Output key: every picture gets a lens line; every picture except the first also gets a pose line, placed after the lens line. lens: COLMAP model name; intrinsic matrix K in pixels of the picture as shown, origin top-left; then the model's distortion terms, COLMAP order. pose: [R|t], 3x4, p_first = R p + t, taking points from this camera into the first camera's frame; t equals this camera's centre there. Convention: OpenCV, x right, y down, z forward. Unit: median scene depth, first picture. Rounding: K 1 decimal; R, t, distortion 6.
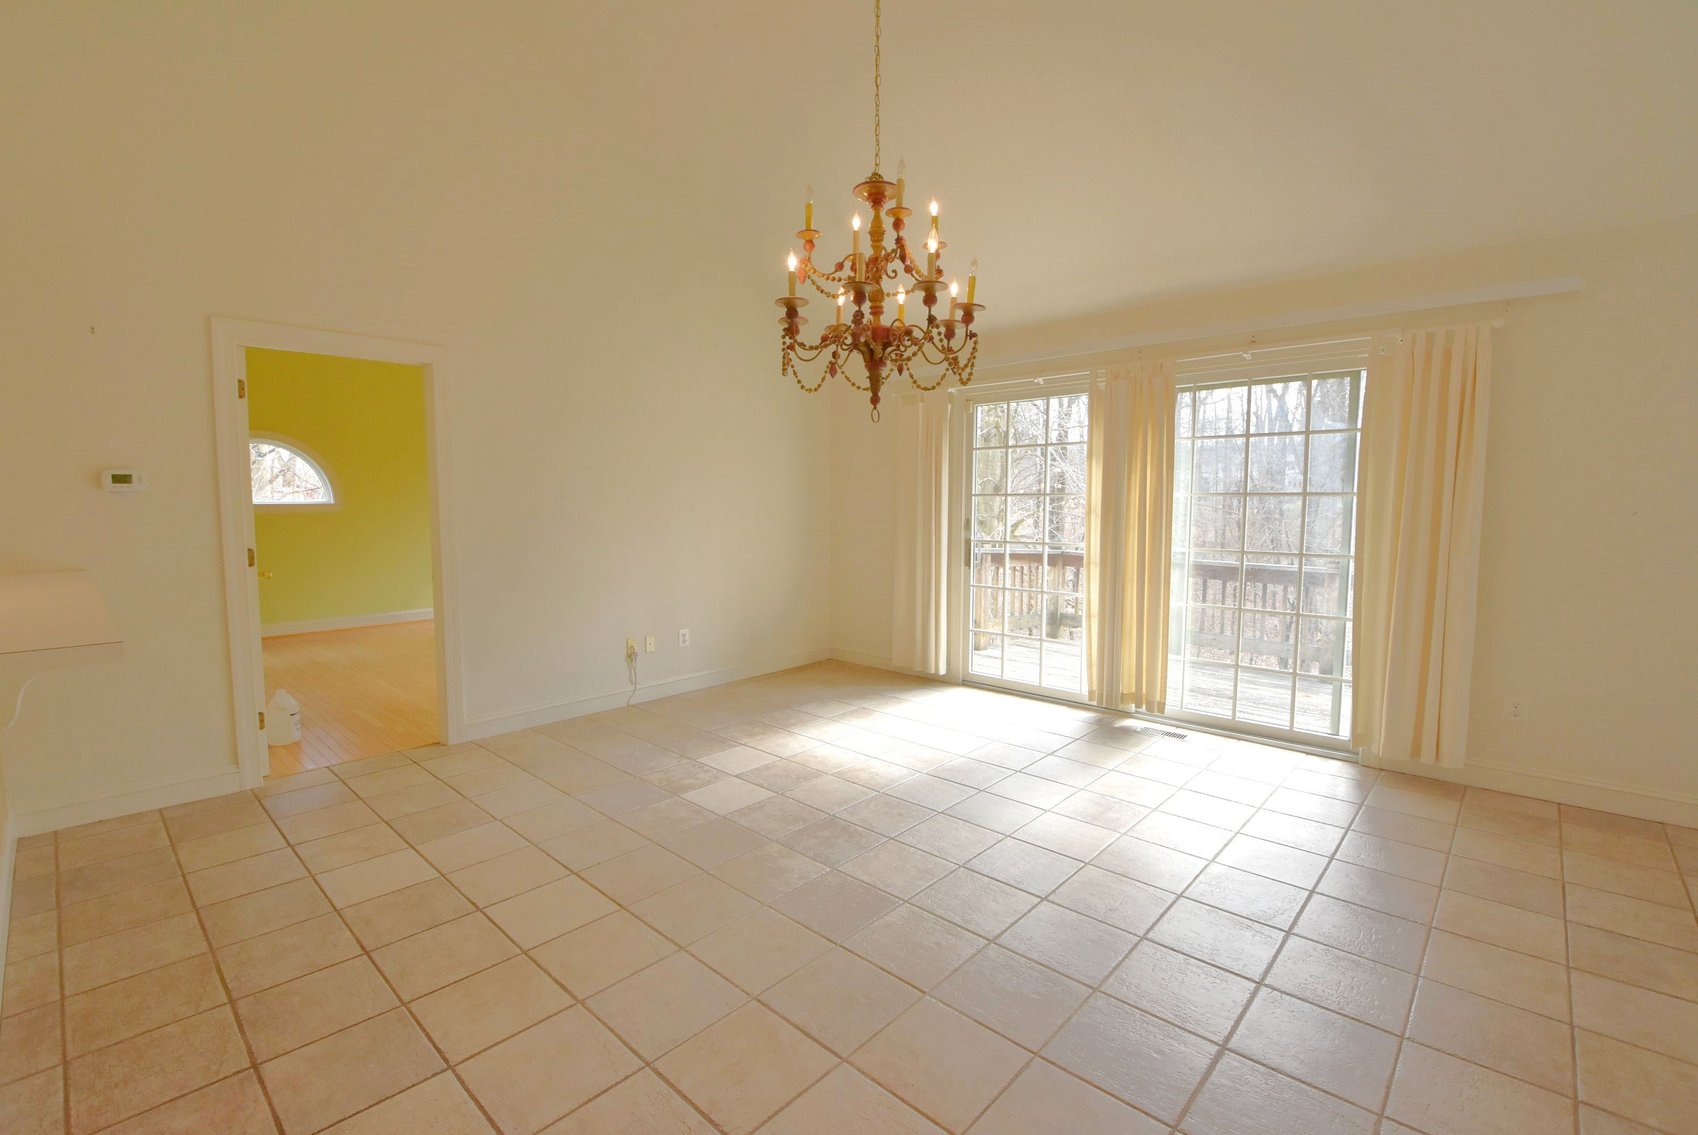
lens RADIAL K [[736.8, 0, 844.8], [0, 736.8, 568.6], [0, 0, 1]] dist [0.001037, -0.012891]
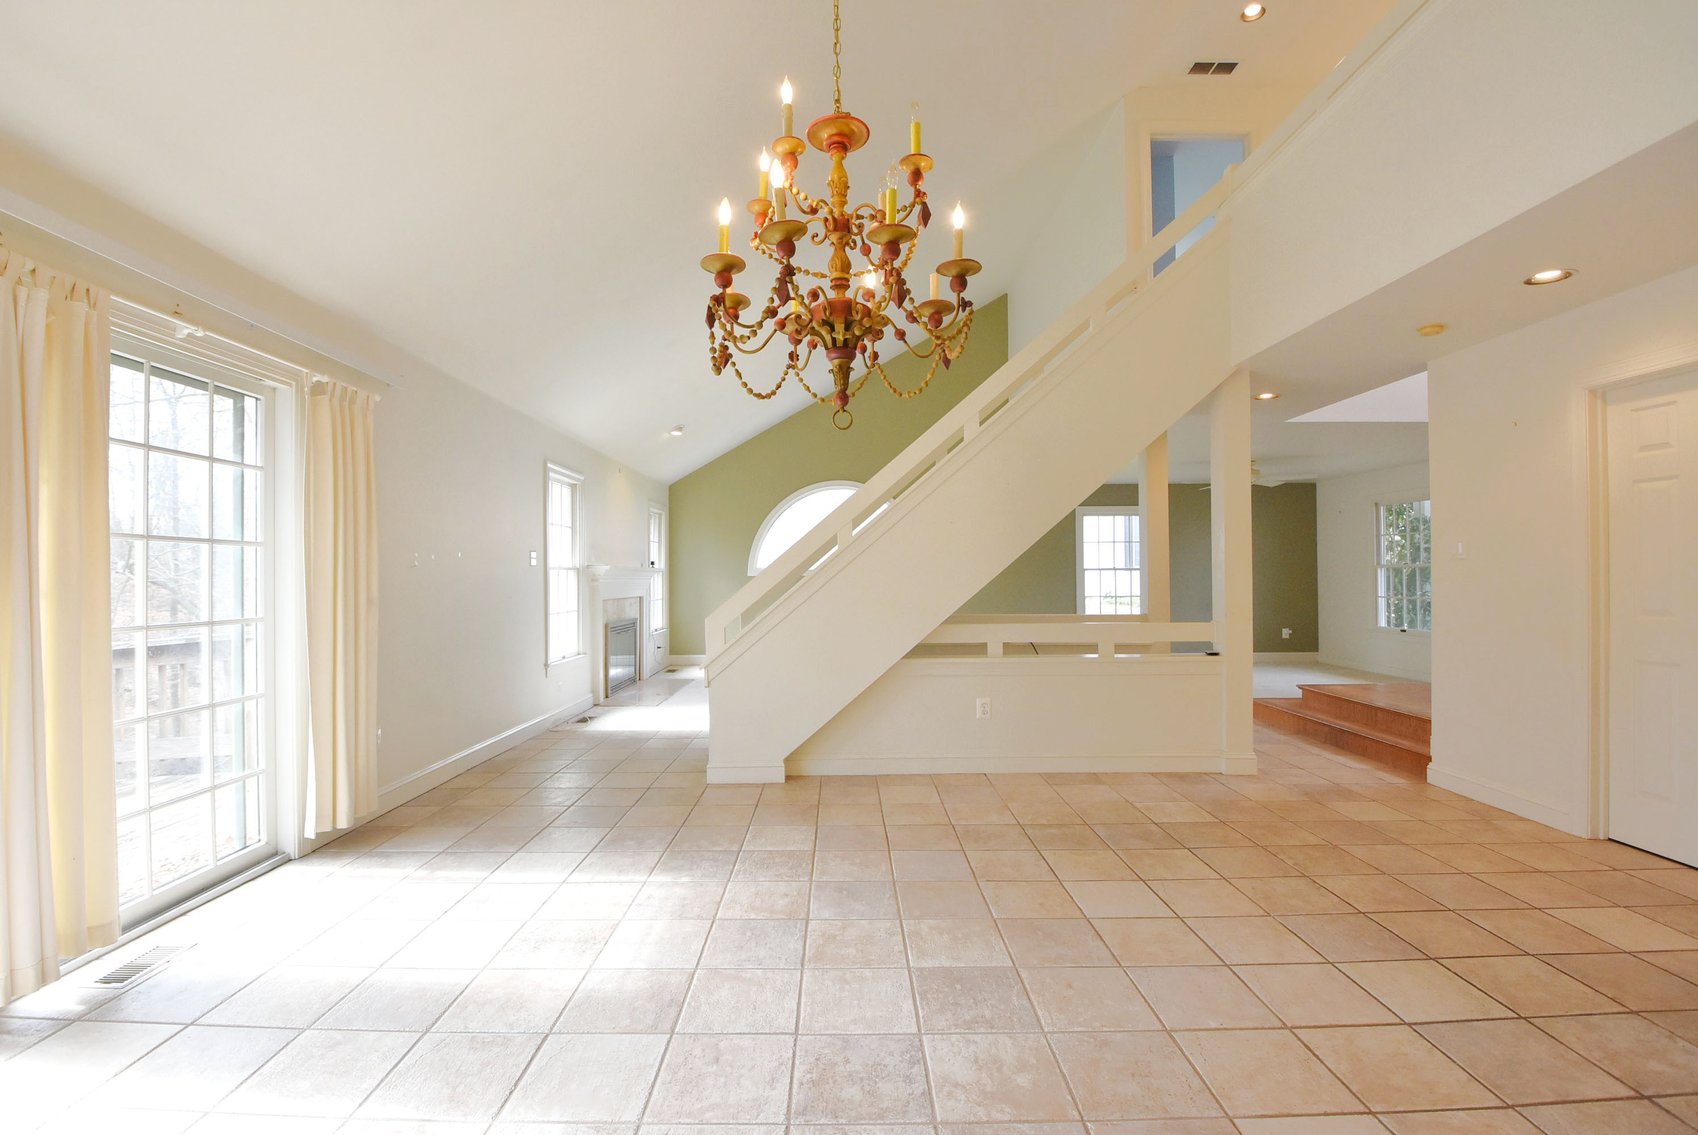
lens RADIAL K [[736.8, 0, 844.8], [0, 736.8, 568.6], [0, 0, 1]] dist [0.001037, -0.012891]
pose [[-0.676063, 0.013007, 0.736729, -0.500314], [0.068987, 0.996570, 0.045711, -0.090599], [-0.733607, 0.081728, -0.674642, 1.484523]]
